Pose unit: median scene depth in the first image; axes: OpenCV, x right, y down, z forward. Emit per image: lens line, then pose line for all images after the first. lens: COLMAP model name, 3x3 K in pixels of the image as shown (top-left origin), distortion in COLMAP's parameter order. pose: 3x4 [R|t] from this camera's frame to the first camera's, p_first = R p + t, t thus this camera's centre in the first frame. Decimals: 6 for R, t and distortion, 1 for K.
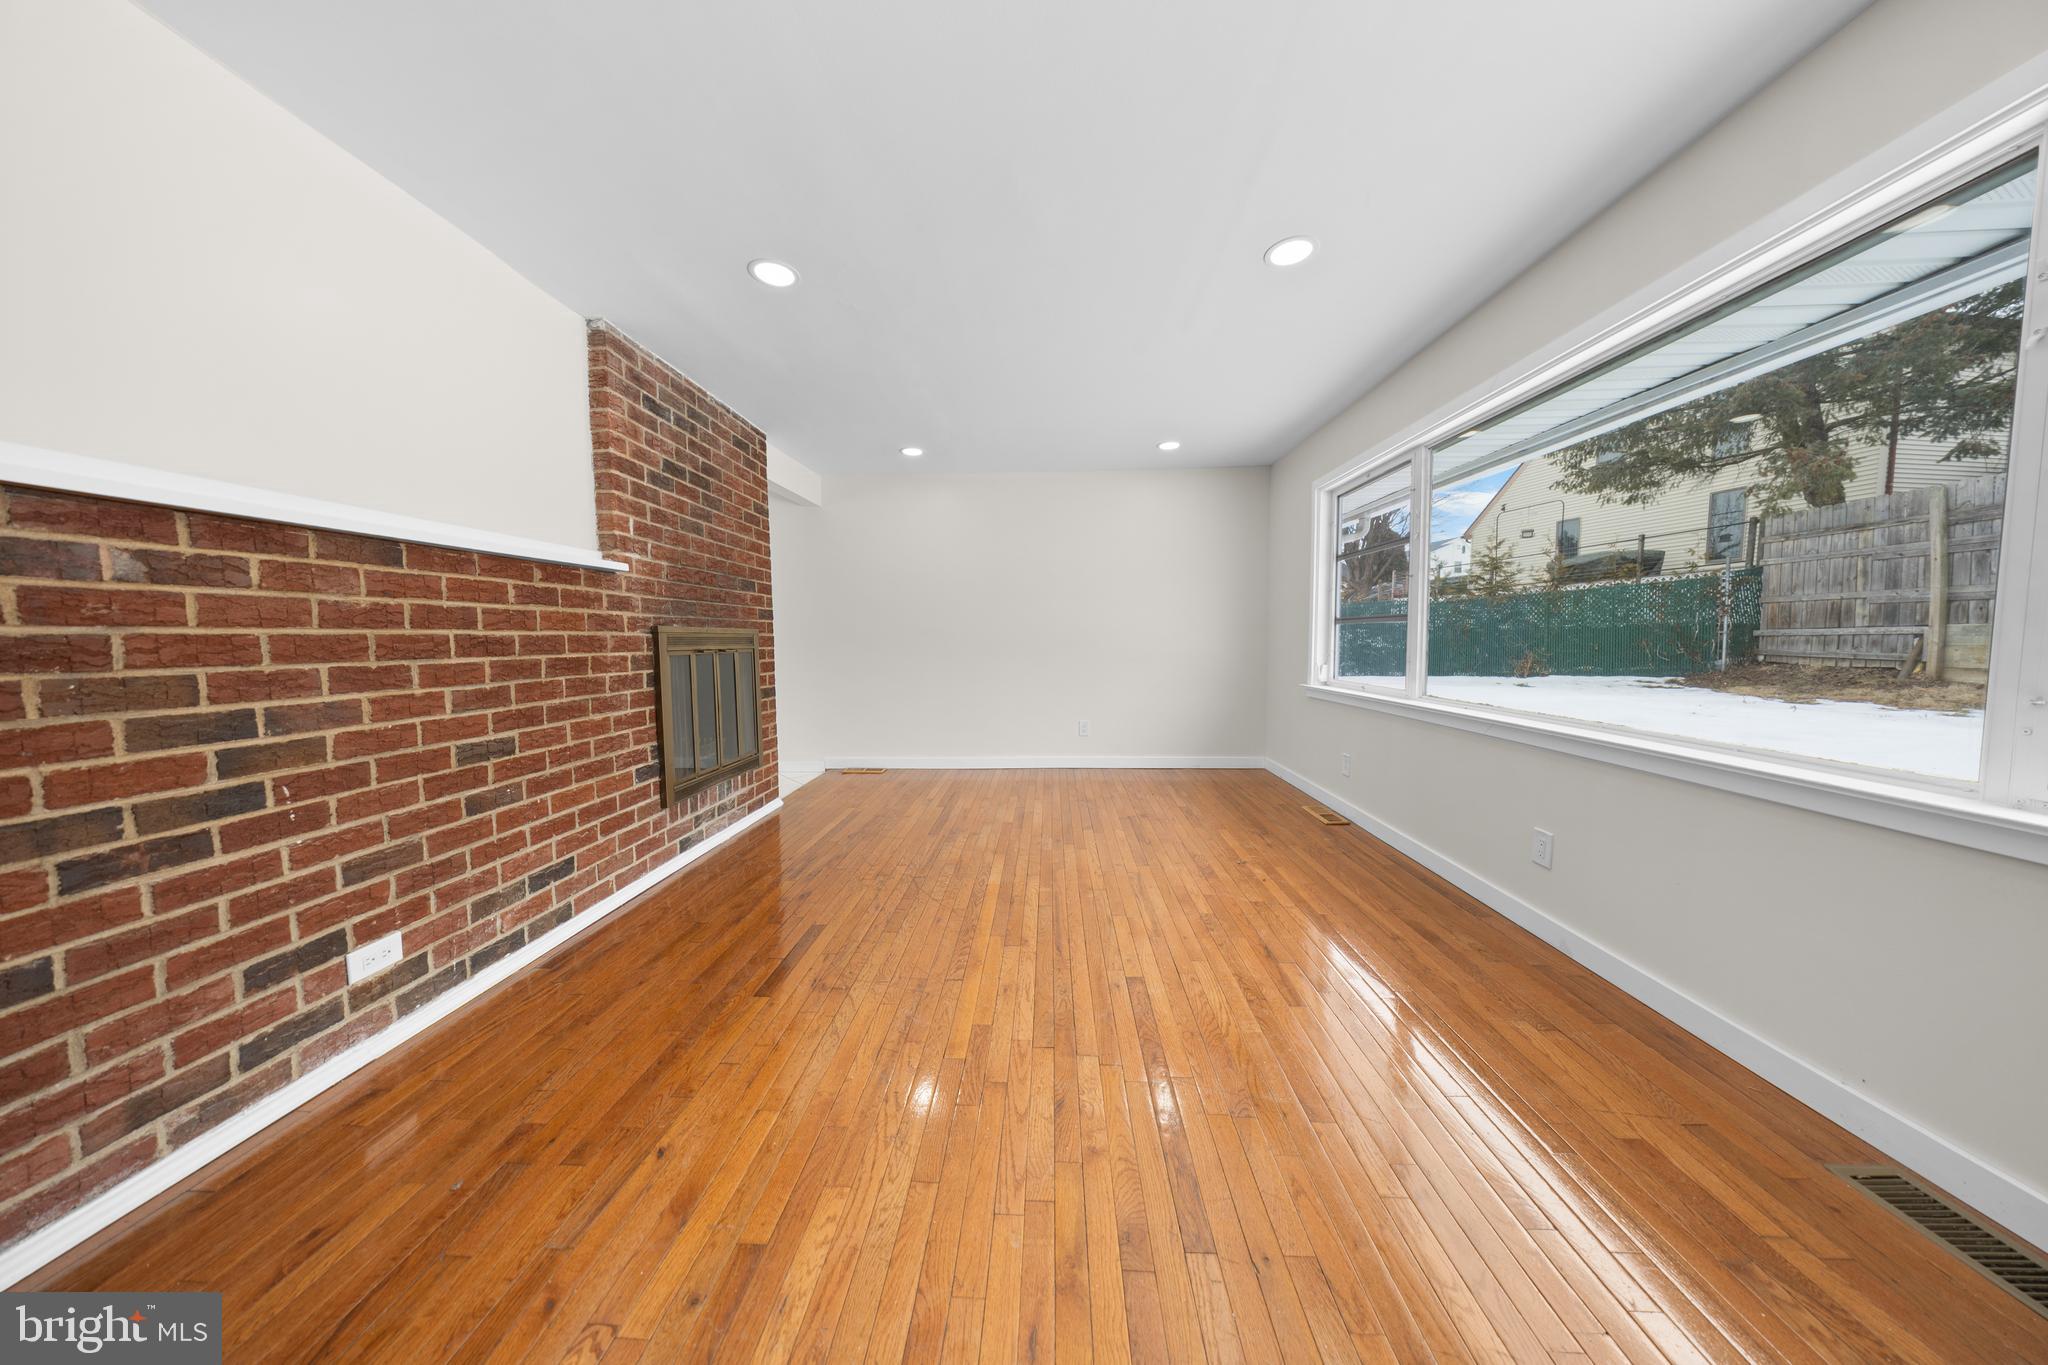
lens RADIAL K [[592.8, 0, 1027.2], [0, 592.8, 676.8], [0, 0, 1]] dist [0.000033, -0.000010]
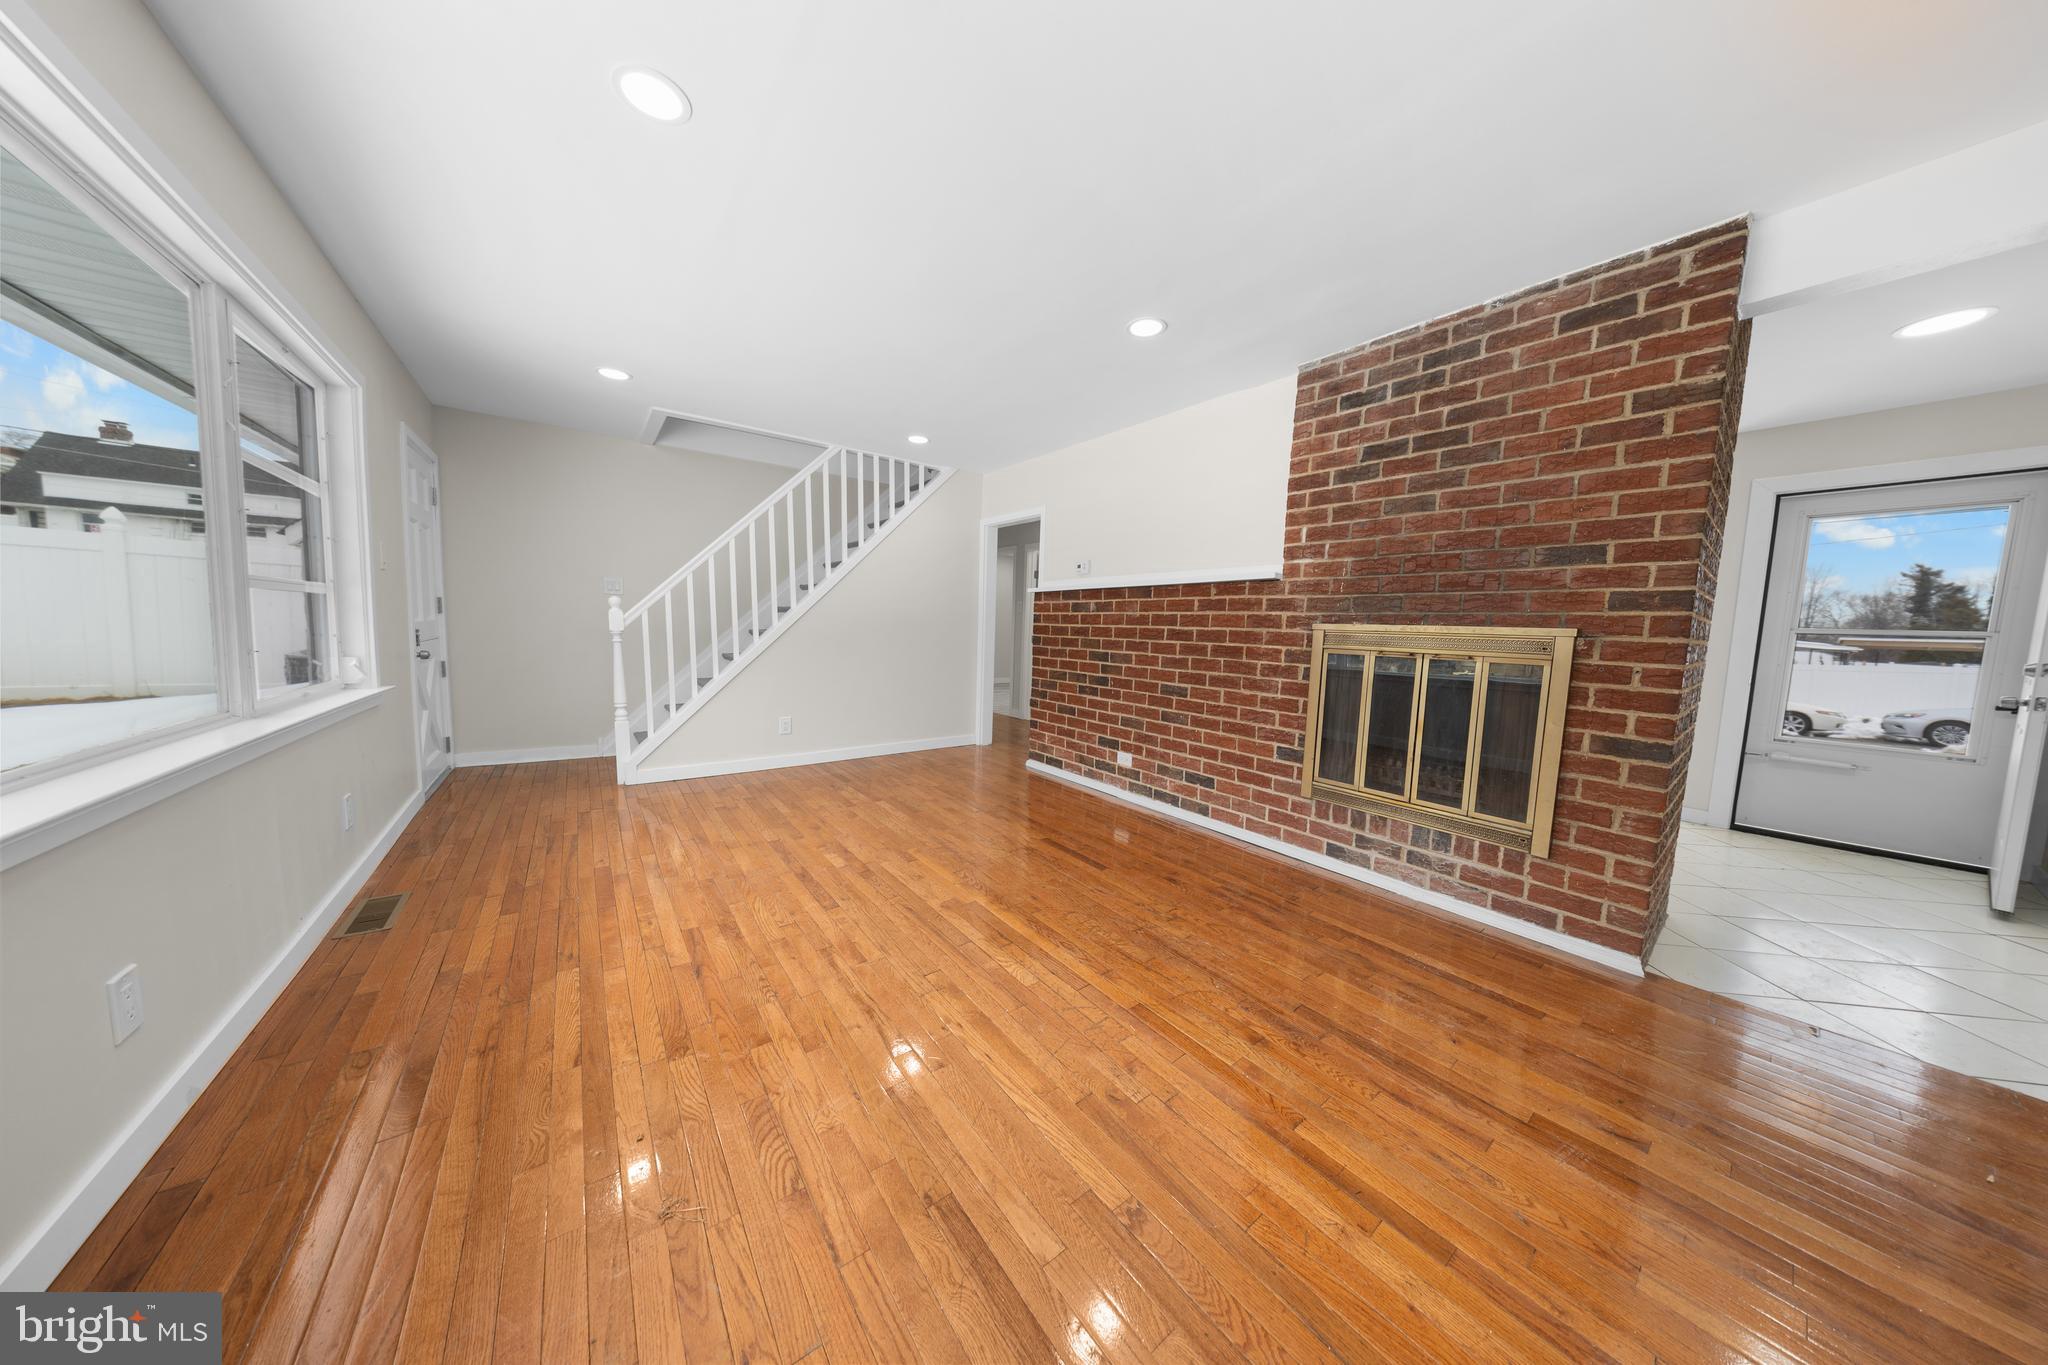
lens RADIAL K [[592.8, 0, 1027.2], [0, 592.8, 676.8], [0, 0, 1]] dist [0.000033, -0.000010]
pose [[-0.772218, 0.042155, -0.633958, 0.849878], [-0.064069, 0.987544, 0.143708, -0.214466], [0.632119, 0.151591, -0.759898, 2.877947]]
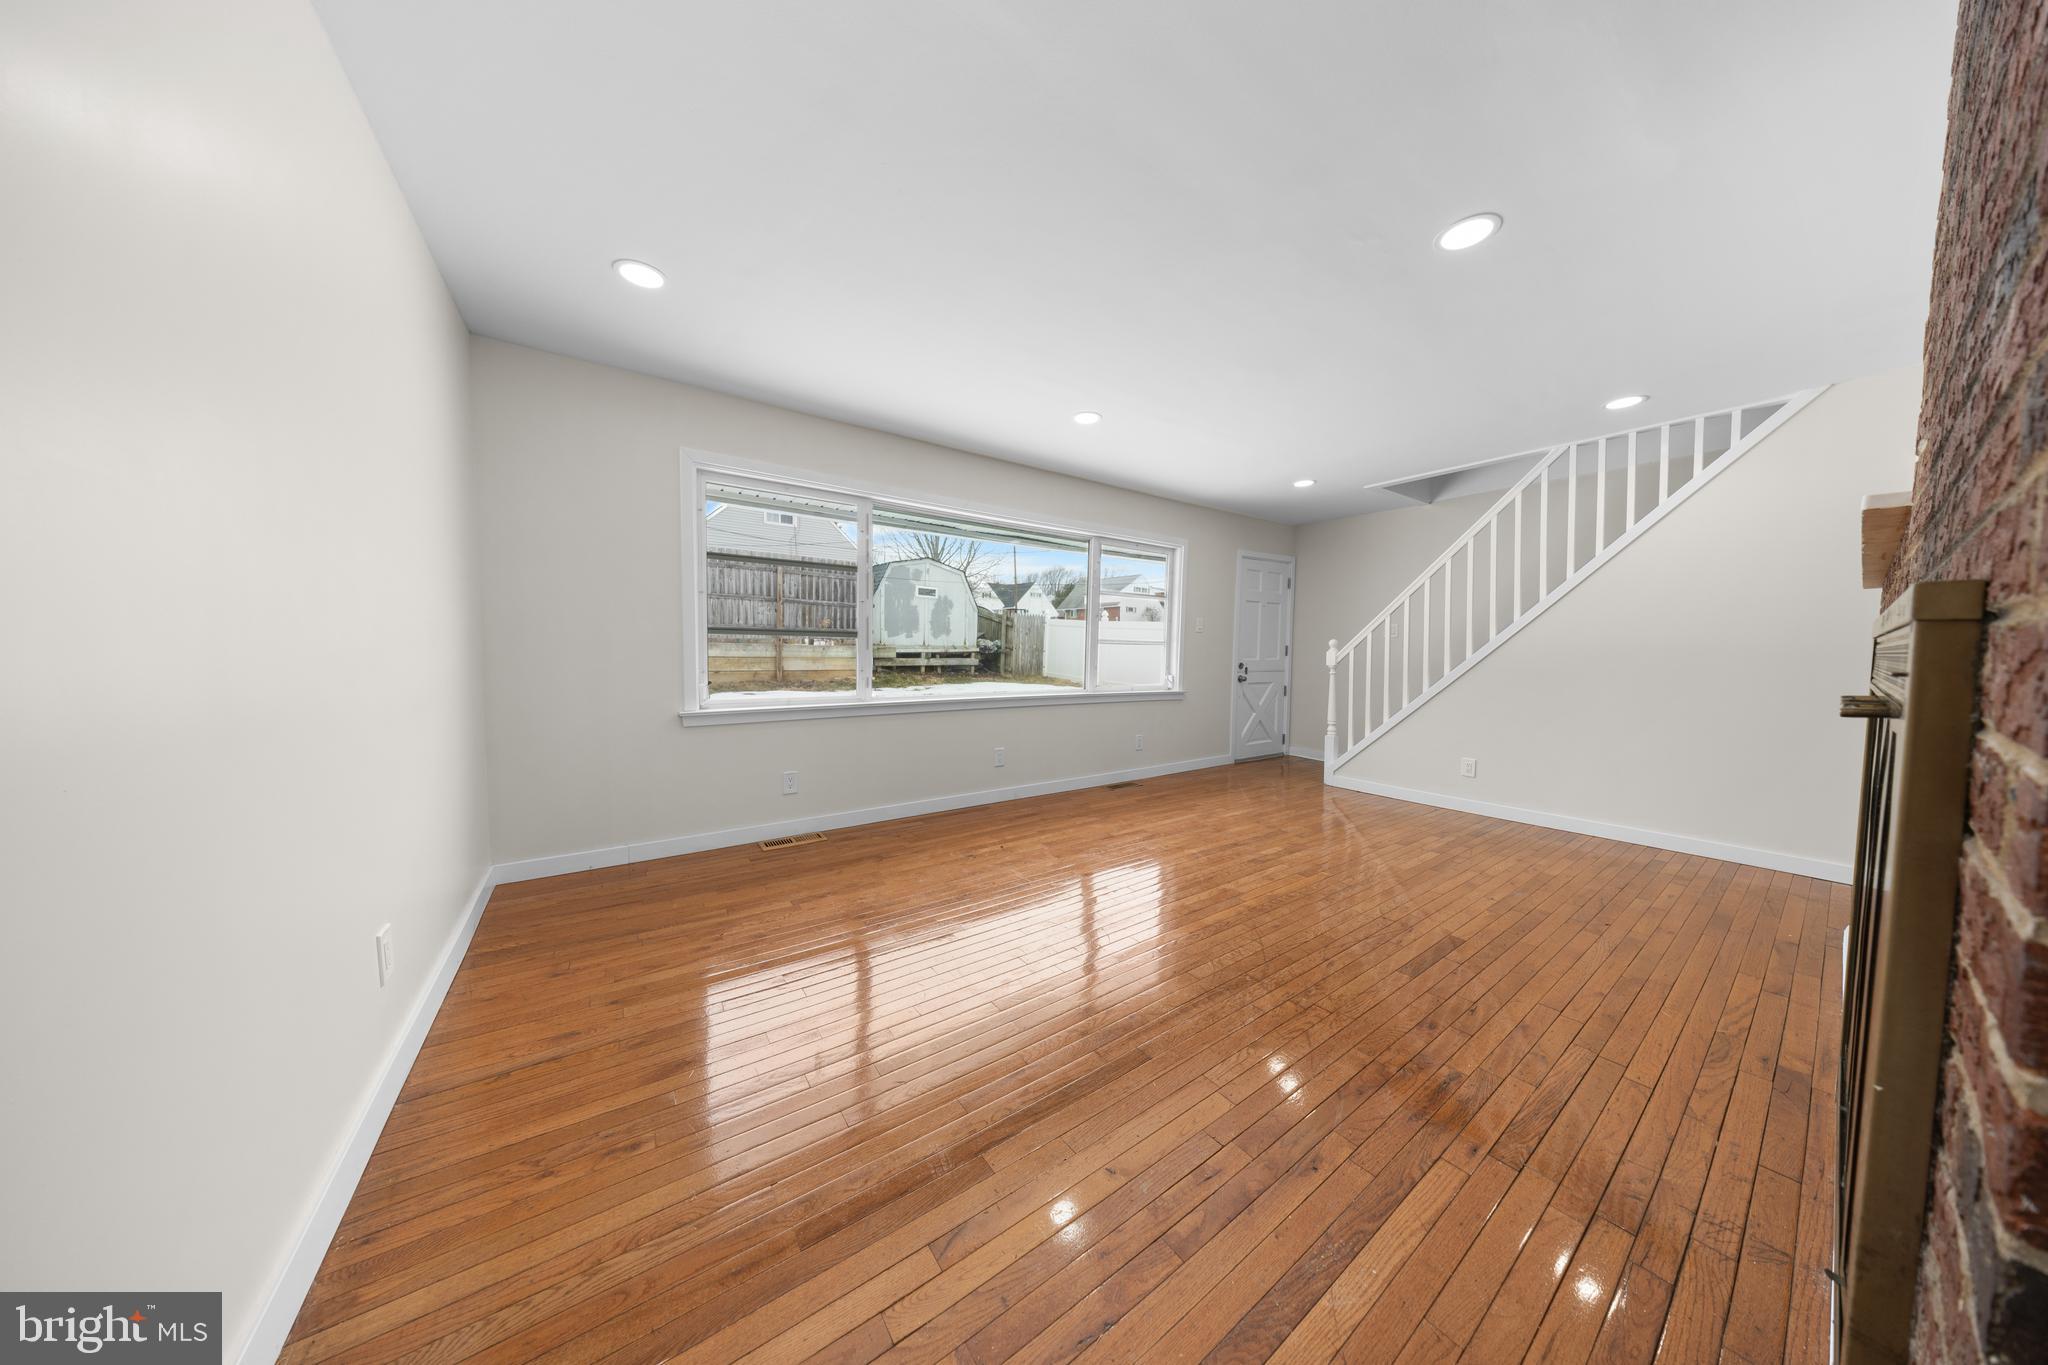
lens RADIAL K [[592.8, 0, 1027.2], [0, 592.8, 676.8], [0, 0, 1]] dist [0.000033, -0.000010]
pose [[-0.608761, -0.025976, 0.792929, -1.147601], [0.052271, 0.995979, 0.072758, -0.198498], [-0.791630, 0.085739, -0.604955, 3.207155]]
